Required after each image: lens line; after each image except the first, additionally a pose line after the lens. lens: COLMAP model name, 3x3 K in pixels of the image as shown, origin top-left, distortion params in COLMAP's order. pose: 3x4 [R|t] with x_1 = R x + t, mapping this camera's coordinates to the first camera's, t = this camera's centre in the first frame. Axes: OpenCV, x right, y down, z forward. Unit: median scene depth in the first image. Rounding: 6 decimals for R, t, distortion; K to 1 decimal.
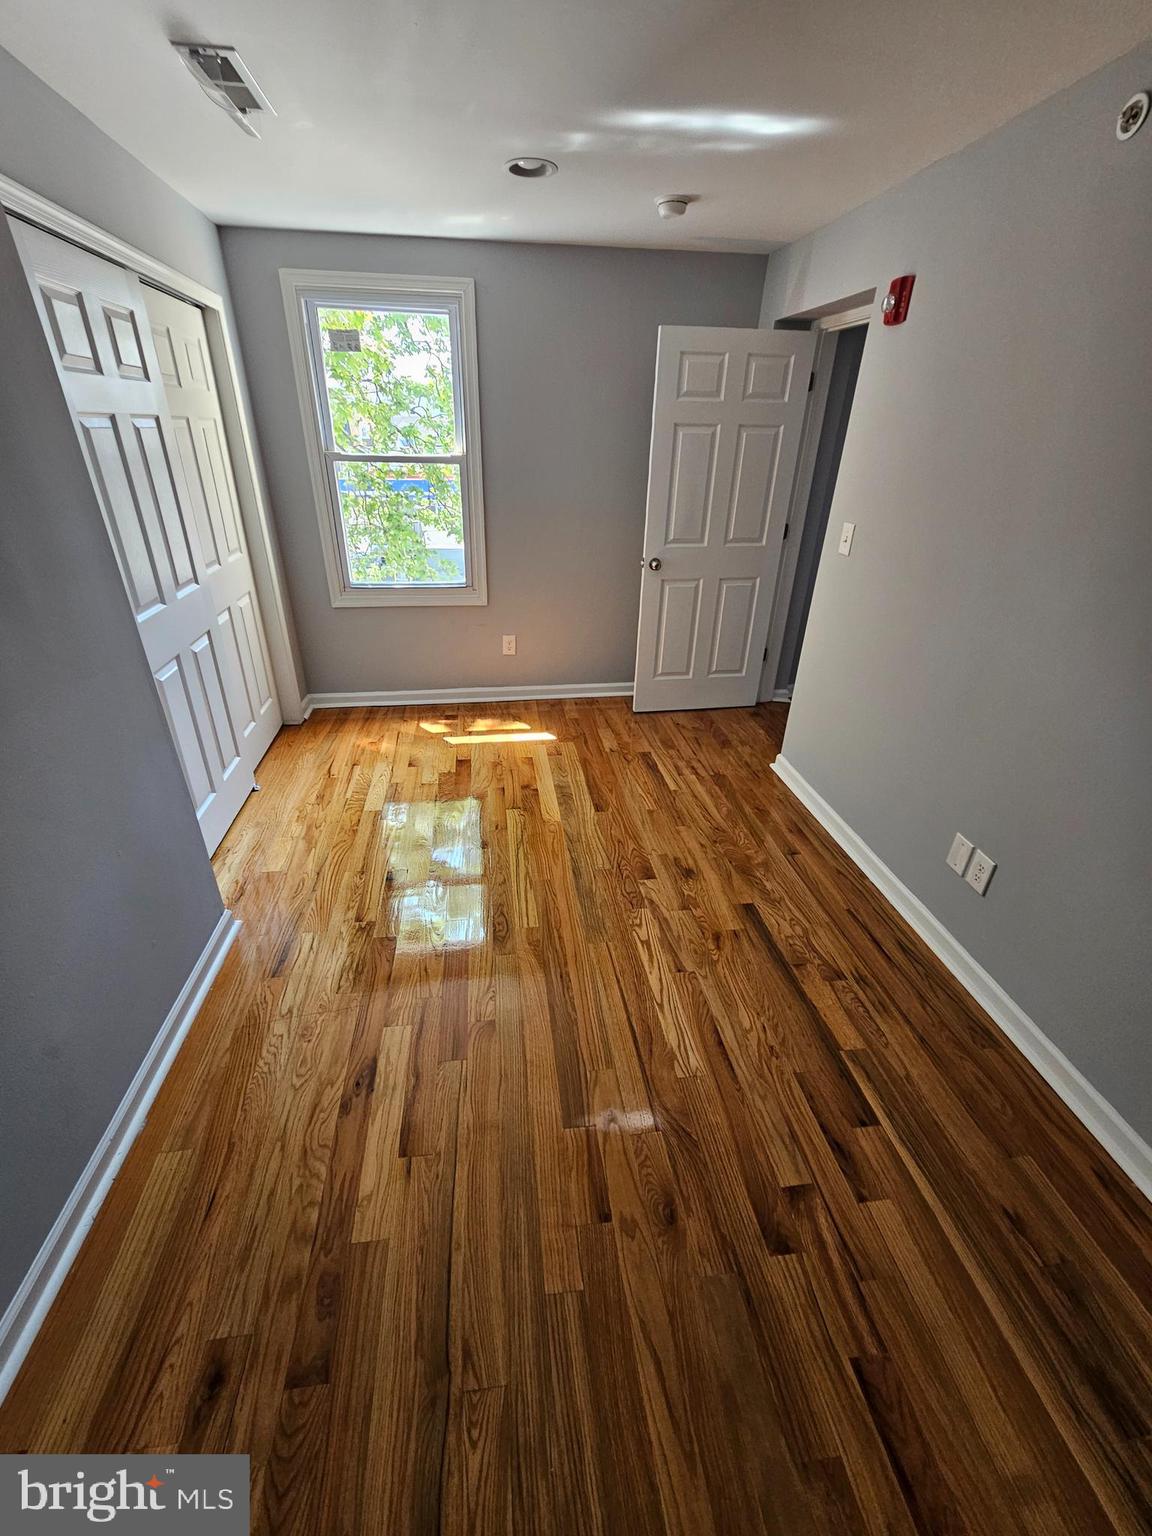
lens RADIAL K [[625.9, 0, 580.3], [0, 625.9, 755.3], [0, 0, 1]] dist [0.000808, -0.001741]
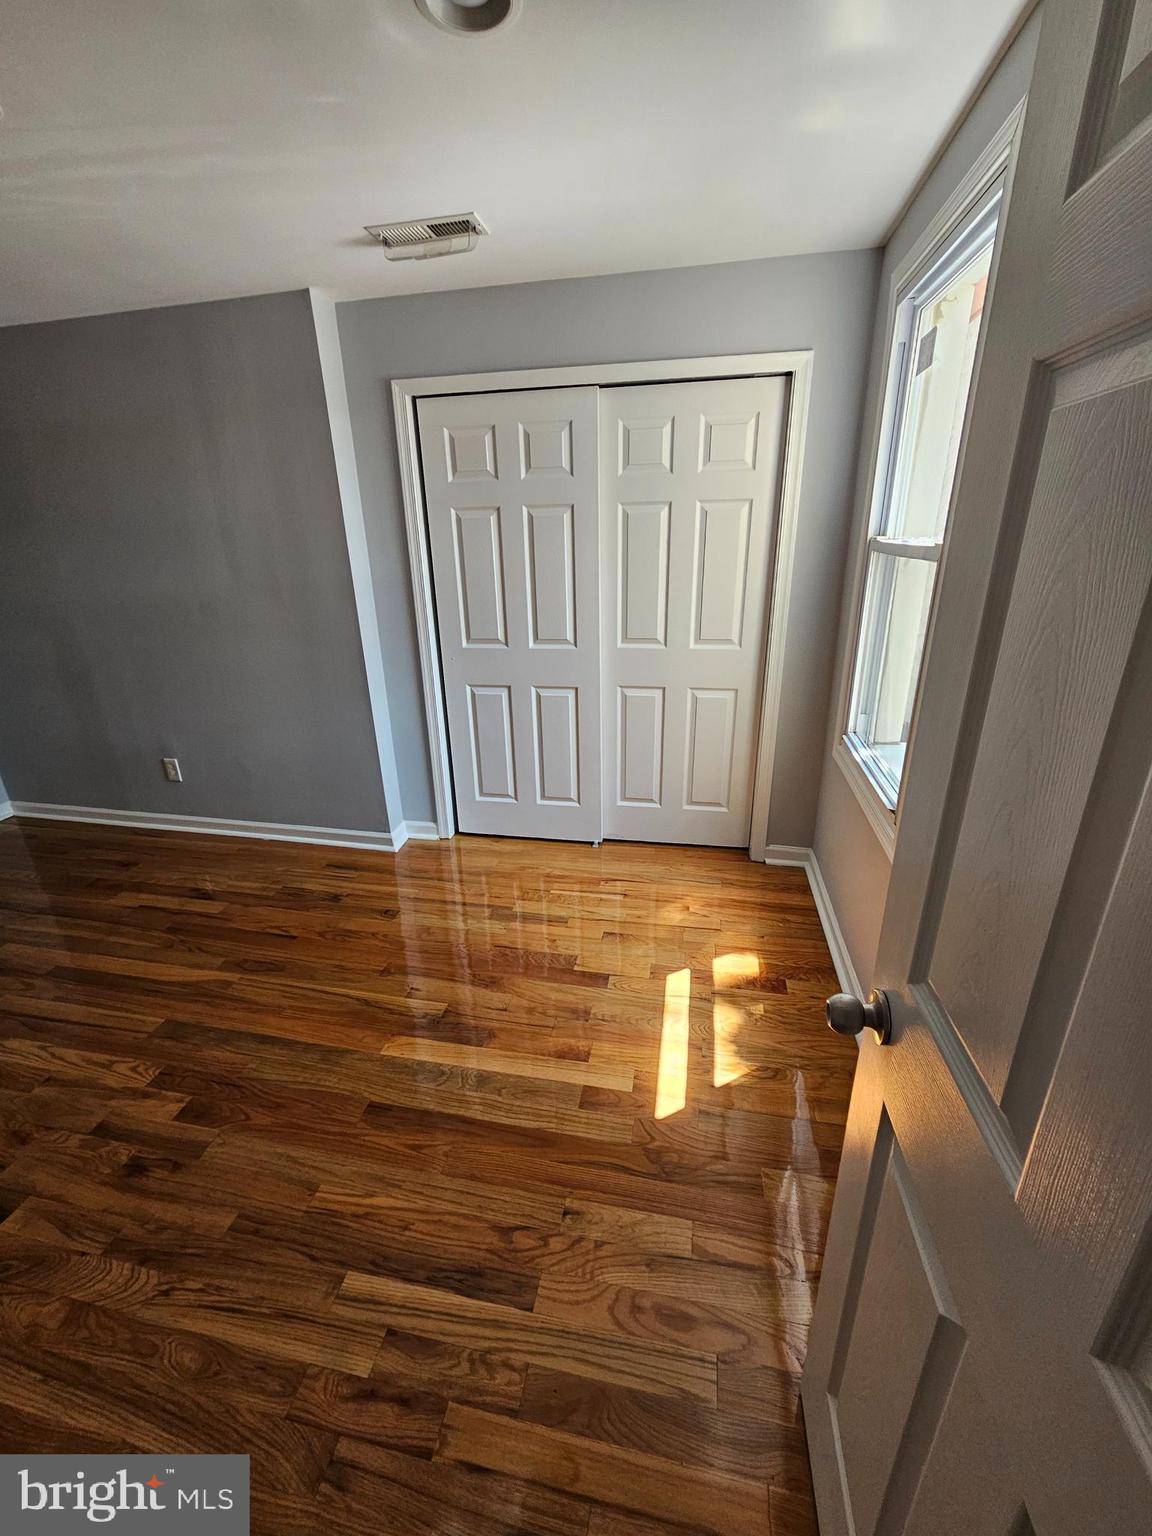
lens RADIAL K [[625.9, 0, 566.2], [0, 625.9, 764.8], [0, 0, 1]] dist [0.000808, -0.001741]
pose [[-0.342273, 0.324646, -0.881734, 0.513478], [-0.416302, 0.788882, 0.452060, -0.689297], [0.842343, 0.521795, -0.134862, 1.407149]]
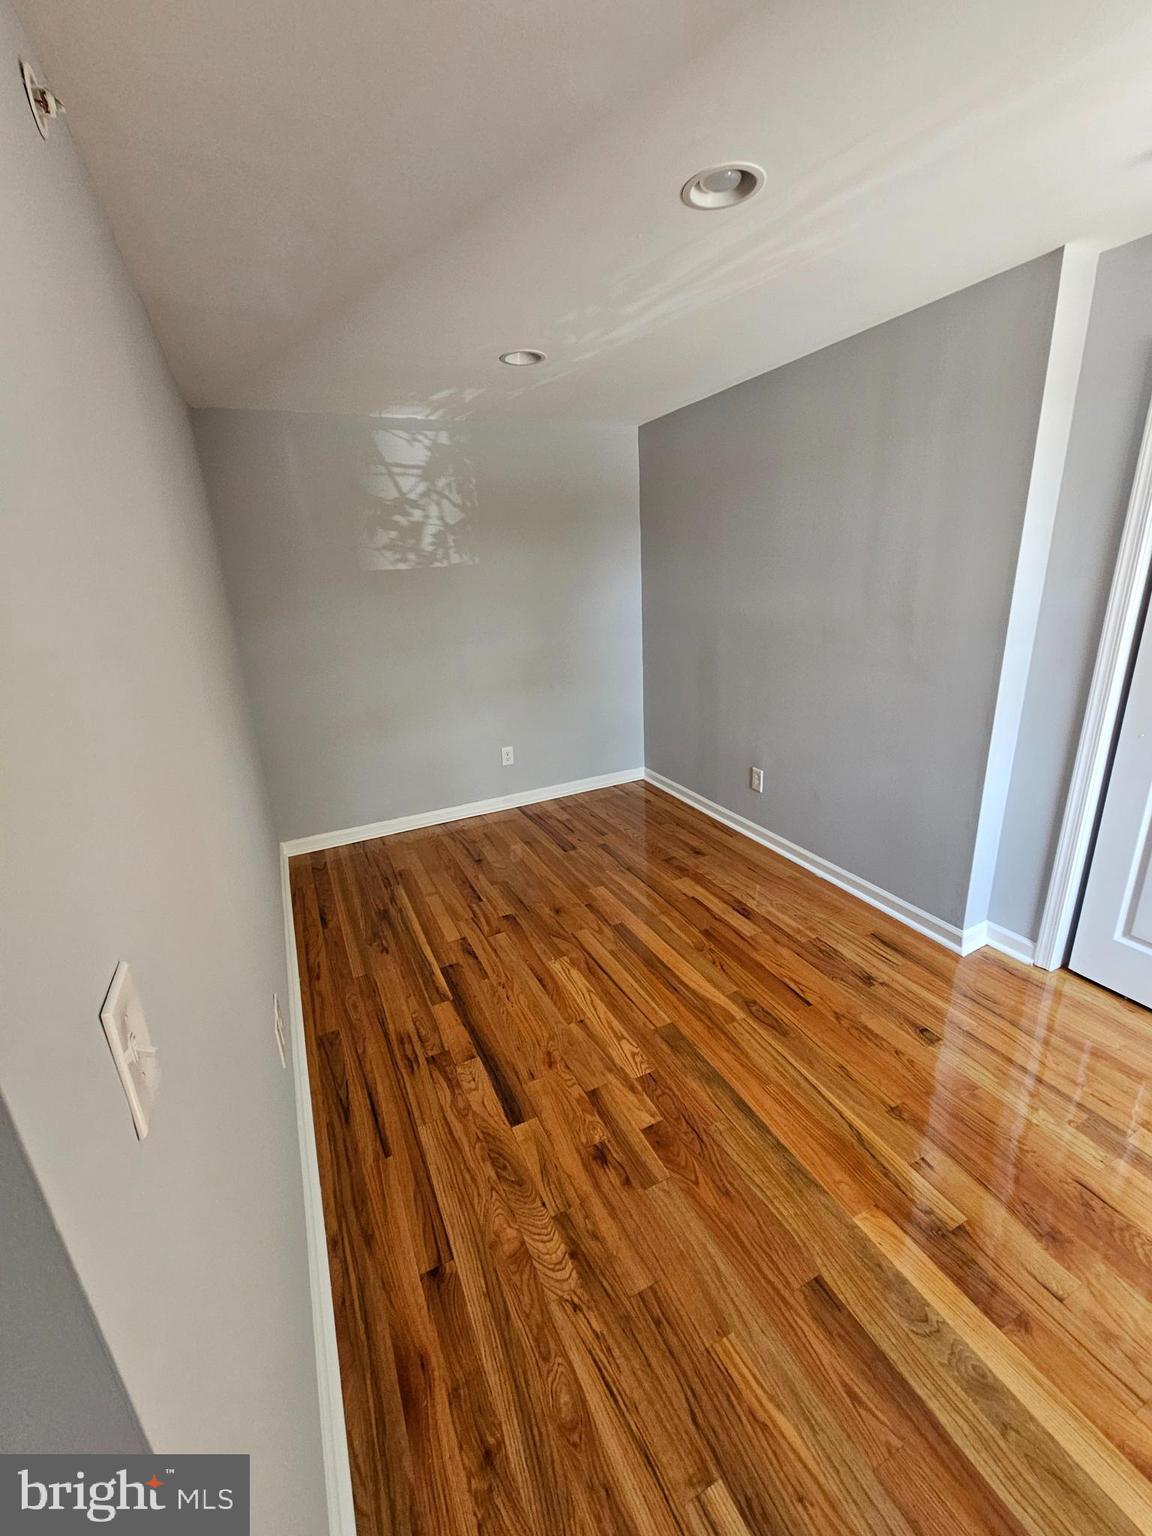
lens RADIAL K [[625.9, 0, 573.2], [0, 625.9, 760.2], [0, 0, 1]] dist [0.000808, -0.001741]
pose [[-0.953989, 0.120023, -0.274771, 0.385468], [-0.108092, 0.717107, 0.688530, -0.674374], [0.279680, 0.686551, -0.671139, 1.309418]]
